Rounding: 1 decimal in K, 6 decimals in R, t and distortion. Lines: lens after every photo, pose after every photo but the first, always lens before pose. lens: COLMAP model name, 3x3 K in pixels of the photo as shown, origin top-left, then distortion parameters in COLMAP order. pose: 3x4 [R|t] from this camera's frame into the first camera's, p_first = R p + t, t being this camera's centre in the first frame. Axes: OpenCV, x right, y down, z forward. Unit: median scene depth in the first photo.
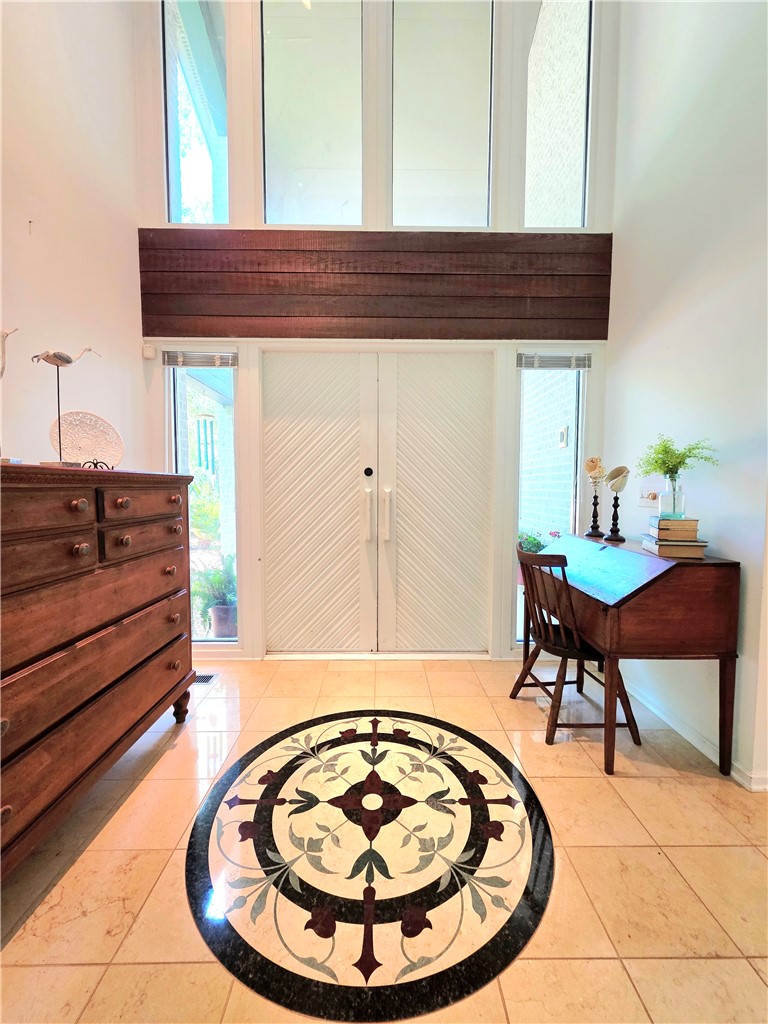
lens RADIAL K [[415.7, 0, 384.0], [0, 415.7, 512.0], [0, 0, 1]] dist [-0.001283, -0.000080]
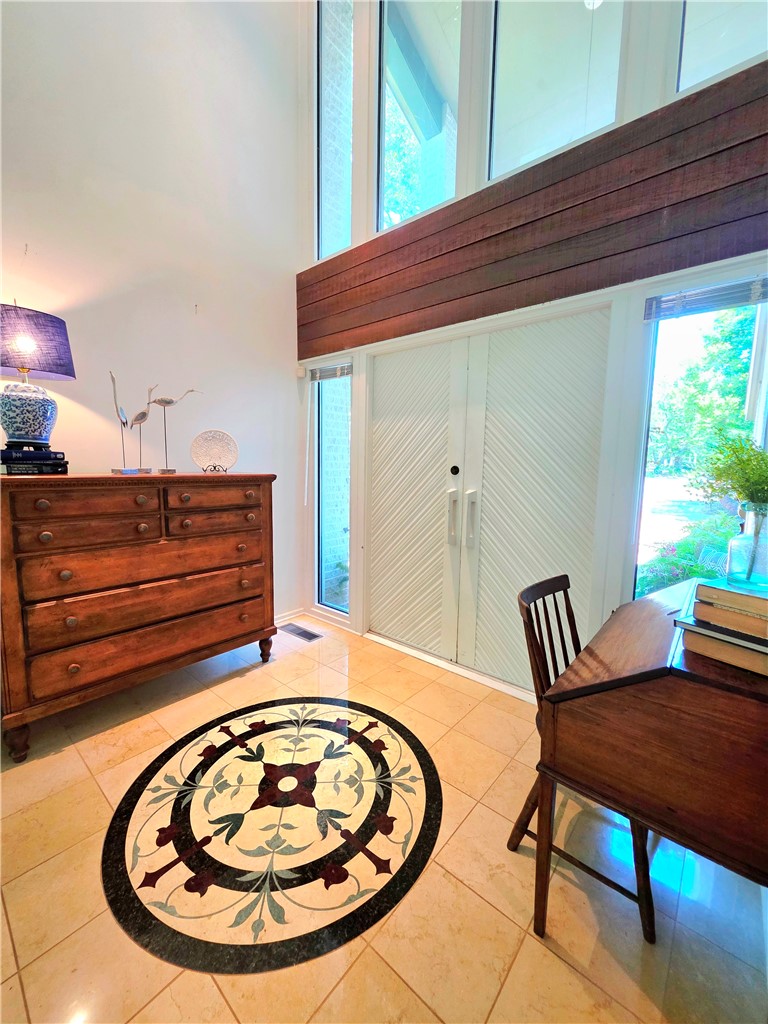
lens RADIAL K [[415.7, 0, 384.0], [0, 415.7, 512.0], [0, 0, 1]] dist [-0.001283, -0.000080]
pose [[0.743545, 0.087089, -0.662990, 0.908924], [-0.055020, 0.996089, 0.069139, -0.116486], [0.666418, -0.014931, 0.745429, 0.401286]]
